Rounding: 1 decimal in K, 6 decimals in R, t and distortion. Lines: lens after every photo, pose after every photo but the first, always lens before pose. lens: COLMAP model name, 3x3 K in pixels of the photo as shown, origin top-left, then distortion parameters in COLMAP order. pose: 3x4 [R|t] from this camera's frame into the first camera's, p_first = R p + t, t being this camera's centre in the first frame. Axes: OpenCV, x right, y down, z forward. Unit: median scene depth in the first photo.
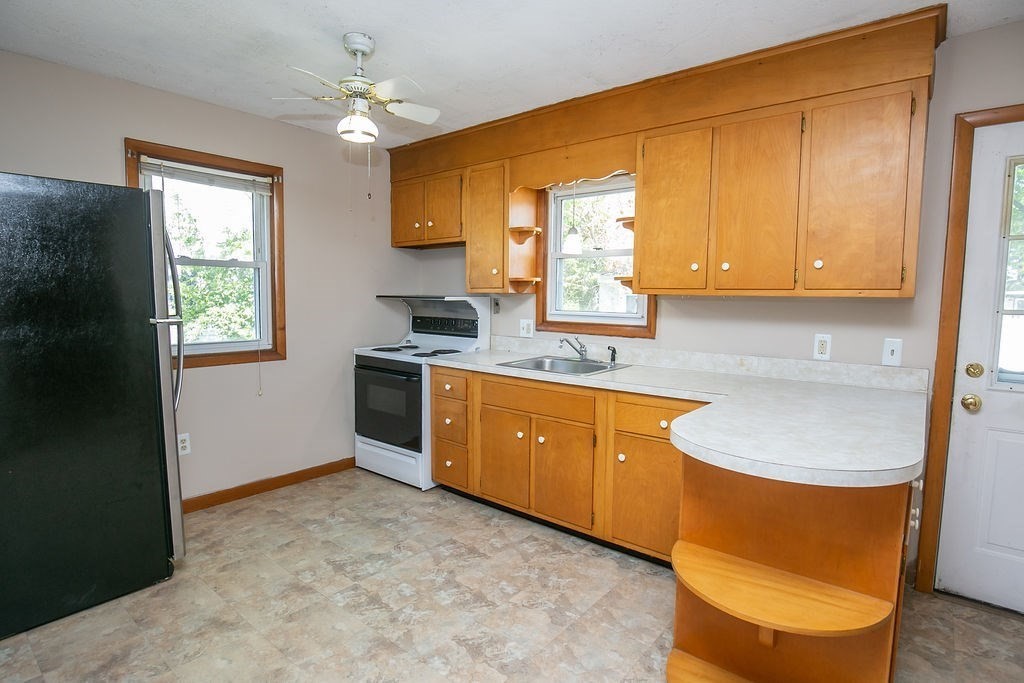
lens RADIAL K [[500.0, 0, 512.0], [0, 500.0, 341.5], [0, 0, 1]] dist [-0.048425, 0.000296]
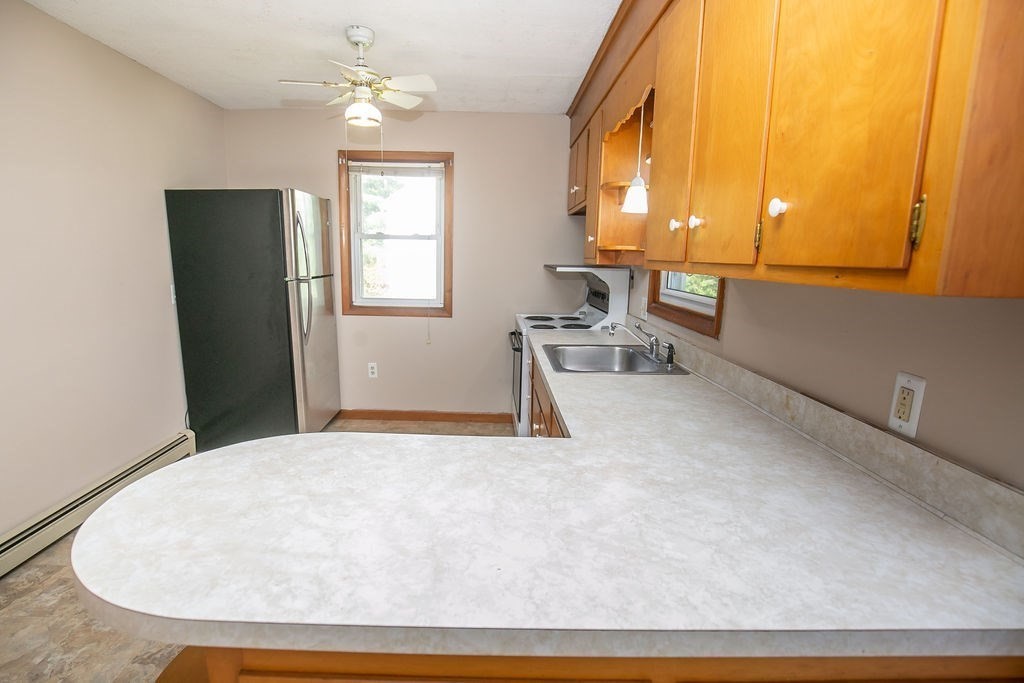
lens RADIAL K [[484.0, 0, 509.3], [0, 484.0, 347.0], [0, 0, 1]] dist [-0.025972, 0.001069]
pose [[0.648690, 0.143817, -0.747341, 0.564879], [-0.086162, 0.989547, 0.115639, -0.044749], [0.756160, -0.010622, 0.654300, 0.373319]]
